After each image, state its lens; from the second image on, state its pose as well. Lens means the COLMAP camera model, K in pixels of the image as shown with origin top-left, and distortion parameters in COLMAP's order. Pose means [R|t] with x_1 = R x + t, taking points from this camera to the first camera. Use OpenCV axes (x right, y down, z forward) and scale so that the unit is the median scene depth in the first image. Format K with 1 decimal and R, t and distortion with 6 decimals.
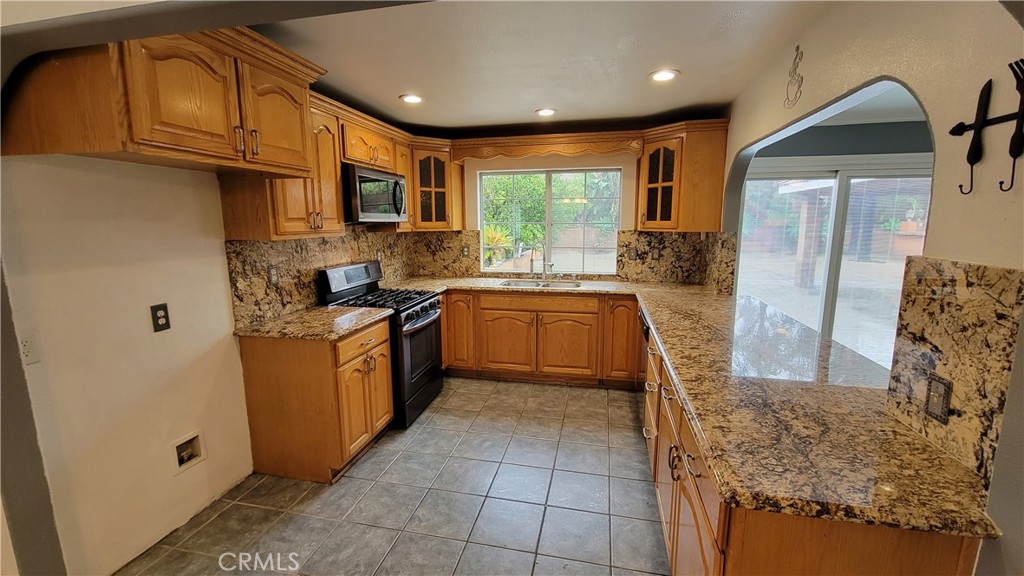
lens RADIAL K [[418.9, 0, 509.7], [0, 418.9, 284.8], [0, 0, 1]] dist [-0.003806, -0.000099]
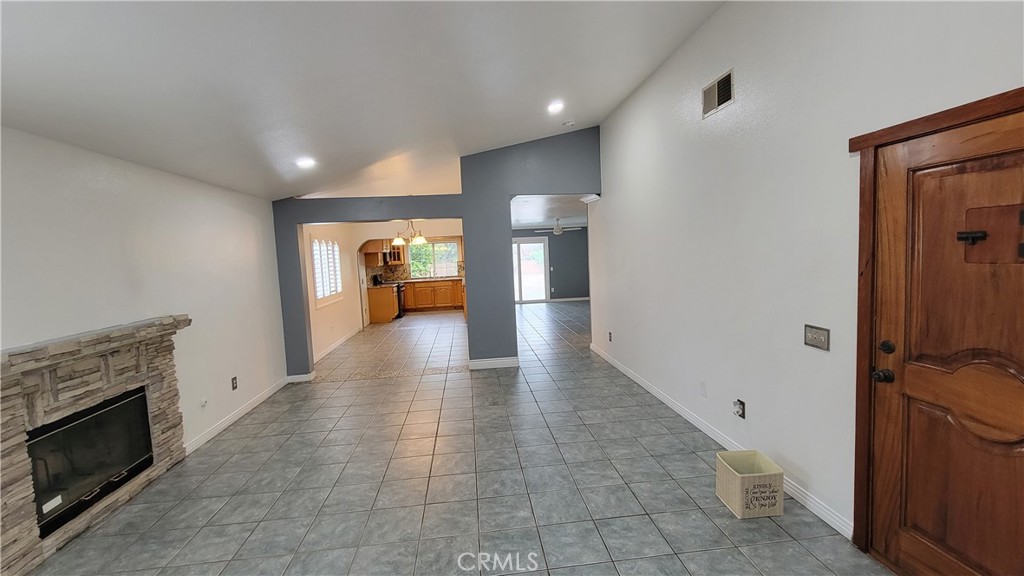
lens RADIAL K [[418.9, 0, 509.7], [0, 418.9, 284.8], [0, 0, 1]] dist [-0.003806, -0.000099]
pose [[0.948260, -0.060599, 0.311659, -0.377280], [0.087340, 0.993532, -0.072561, 0.325081], [-0.305246, 0.096027, 0.947420, -2.198792]]
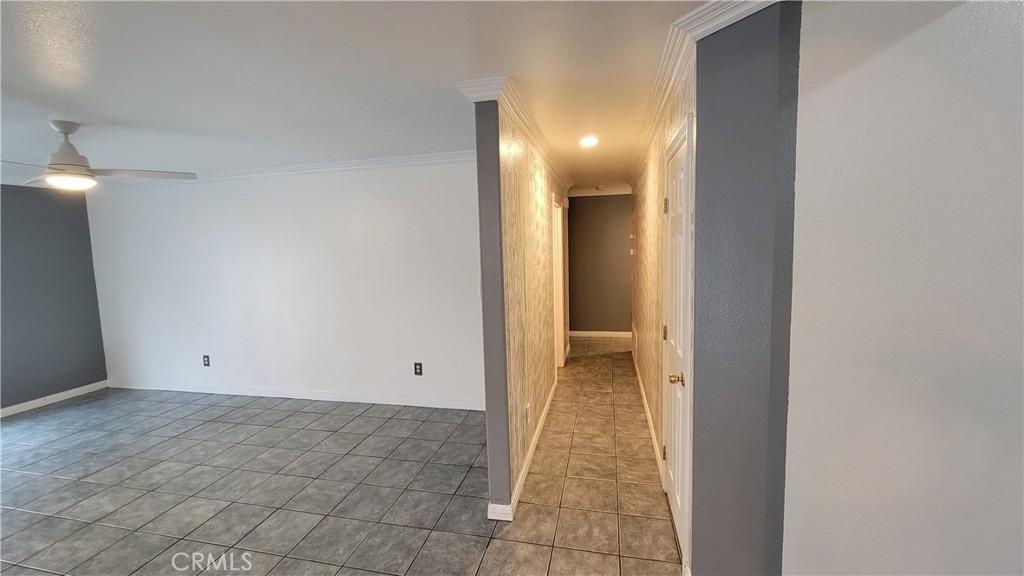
lens RADIAL K [[418.9, 0, 509.7], [0, 418.9, 284.8], [0, 0, 1]] dist [-0.003806, -0.000099]
pose [[0.013519, -0.093268, 0.995549, 0.083348], [0.184690, 0.978742, 0.089185, 0.061301], [-0.982704, 0.182662, 0.030457, -0.451570]]
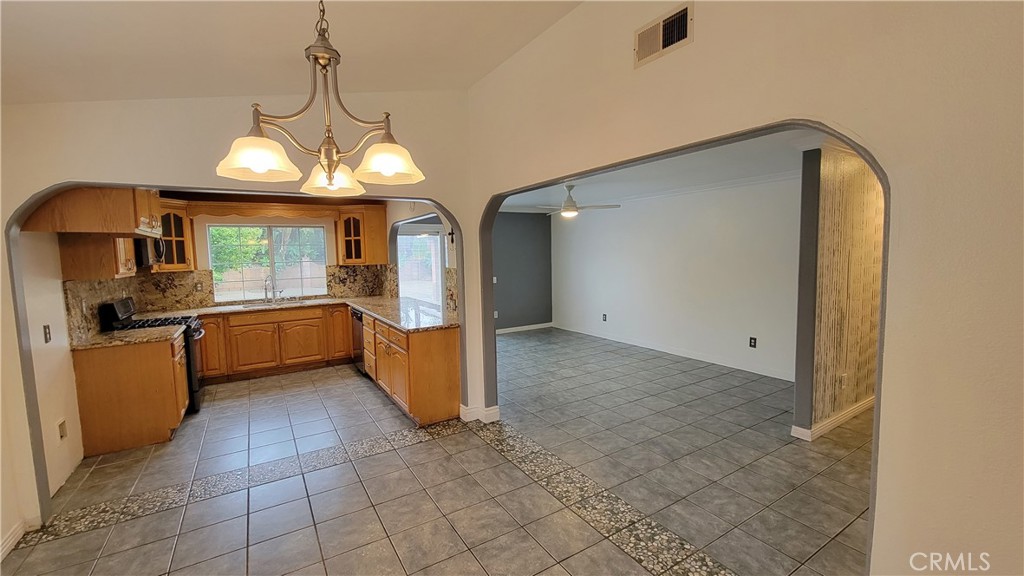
lens RADIAL K [[418.9, 0, 509.7], [0, 418.9, 284.8], [0, 0, 1]] dist [-0.003806, -0.000099]
pose [[0.717743, -0.066777, 0.693099, -0.348774], [0.125945, 0.991423, -0.034904, 0.084175], [-0.684824, 0.112345, 0.719997, -0.600835]]
